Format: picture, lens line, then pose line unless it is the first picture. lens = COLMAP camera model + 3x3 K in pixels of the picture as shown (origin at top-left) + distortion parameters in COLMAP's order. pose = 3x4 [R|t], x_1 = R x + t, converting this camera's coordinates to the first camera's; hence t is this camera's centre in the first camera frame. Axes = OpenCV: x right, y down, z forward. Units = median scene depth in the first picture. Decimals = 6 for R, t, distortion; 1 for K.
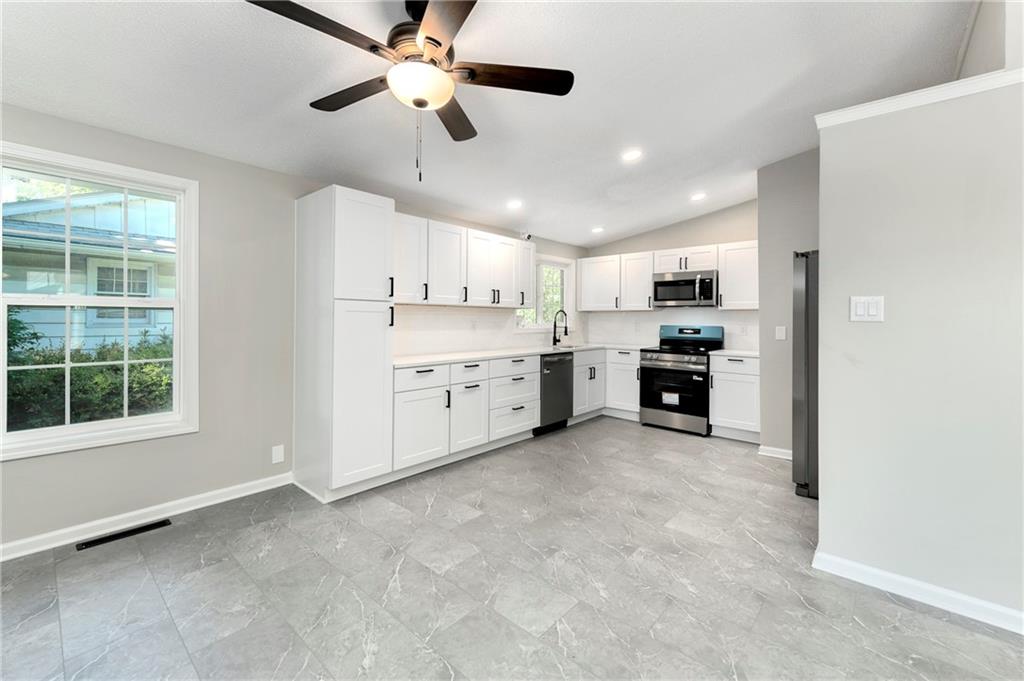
lens RADIAL K [[417.9, 0, 511.6], [0, 417.9, 317.5], [0, 0, 1]] dist [-0.000911, 0.000139]
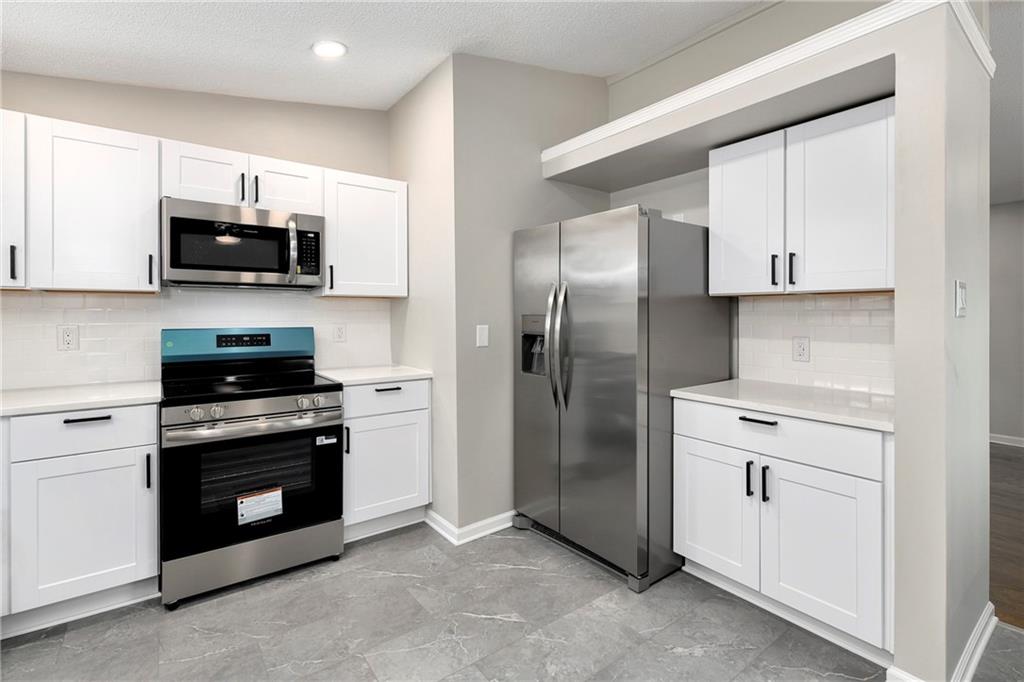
lens RADIAL K [[476.5, 0, 519.7], [0, 476.5, 311.3], [0, 0, 1]] dist [0.008858, -0.001057]
pose [[0.191763, -0.004024, 0.981433, -0.035885], [-0.001617, 0.999989, 0.004416, -0.001715], [-0.981440, -0.002433, 0.191754, 0.681496]]
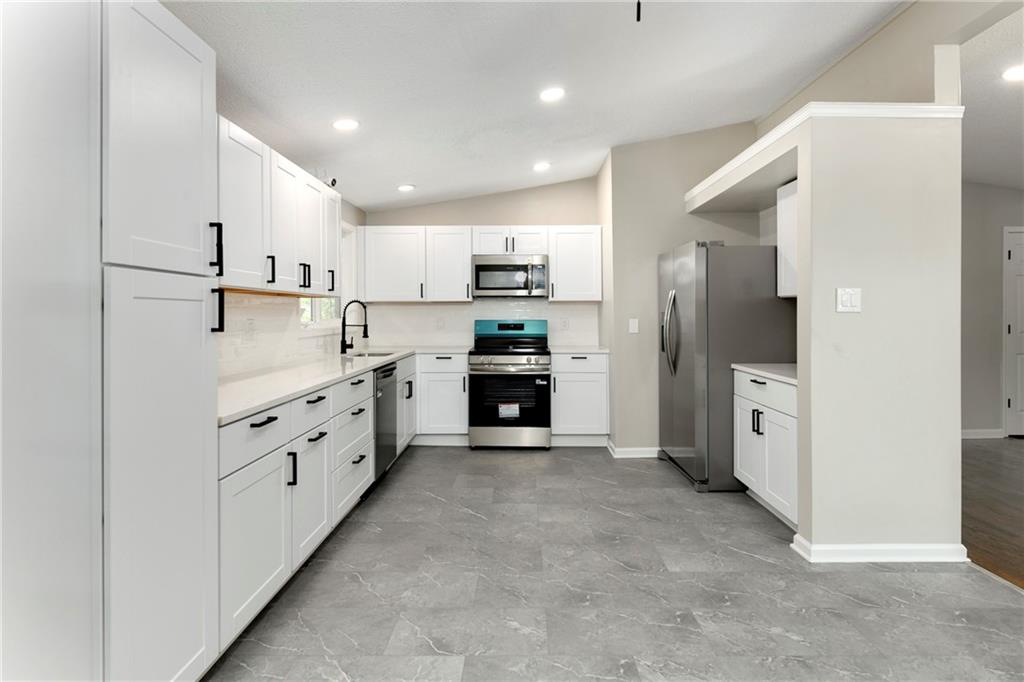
lens RADIAL K [[517.9, 0, 518.6], [0, 517.9, 310.8], [0, 0, 1]] dist [0.005668, -0.002781]
pose [[0.751240, -0.005835, 0.660003, -0.274639], [0.005867, 0.999980, 0.002162, -0.000939], [-0.660003, 0.002248, 0.751260, 0.244786]]
